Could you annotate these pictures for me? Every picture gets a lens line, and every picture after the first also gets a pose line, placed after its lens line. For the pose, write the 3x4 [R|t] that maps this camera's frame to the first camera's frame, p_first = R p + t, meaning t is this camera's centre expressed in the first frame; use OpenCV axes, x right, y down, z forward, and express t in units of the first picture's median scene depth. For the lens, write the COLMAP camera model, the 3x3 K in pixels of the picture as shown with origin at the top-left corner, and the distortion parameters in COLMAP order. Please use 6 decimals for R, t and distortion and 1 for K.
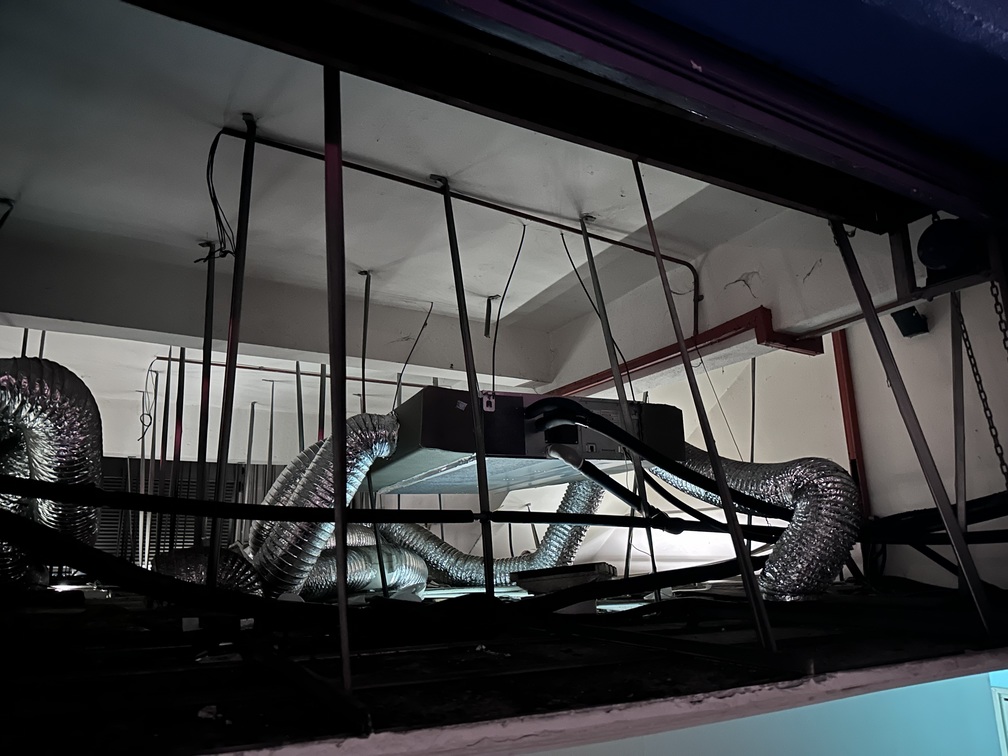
lens RADIAL K [[701.8, 0, 505.4], [0, 701.8, 379.9], [0, 0, 1]] dist [0.072230, -0.119489]
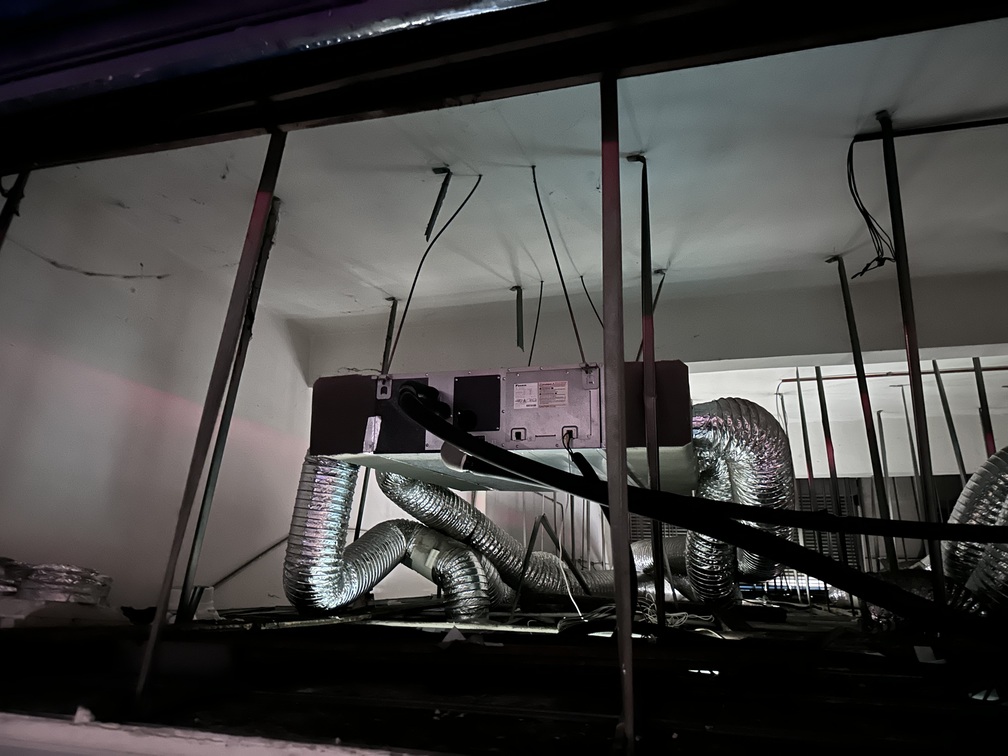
lens RADIAL K [[701.8, 0, 505.4], [0, 701.8, 379.9], [0, 0, 1]] dist [0.072230, -0.119489]
pose [[0.702443, -0.161214, -0.693241, -0.124190], [0.148145, 0.985794, -0.079137, -0.022320], [0.696151, -0.047111, 0.716348, -0.047430]]
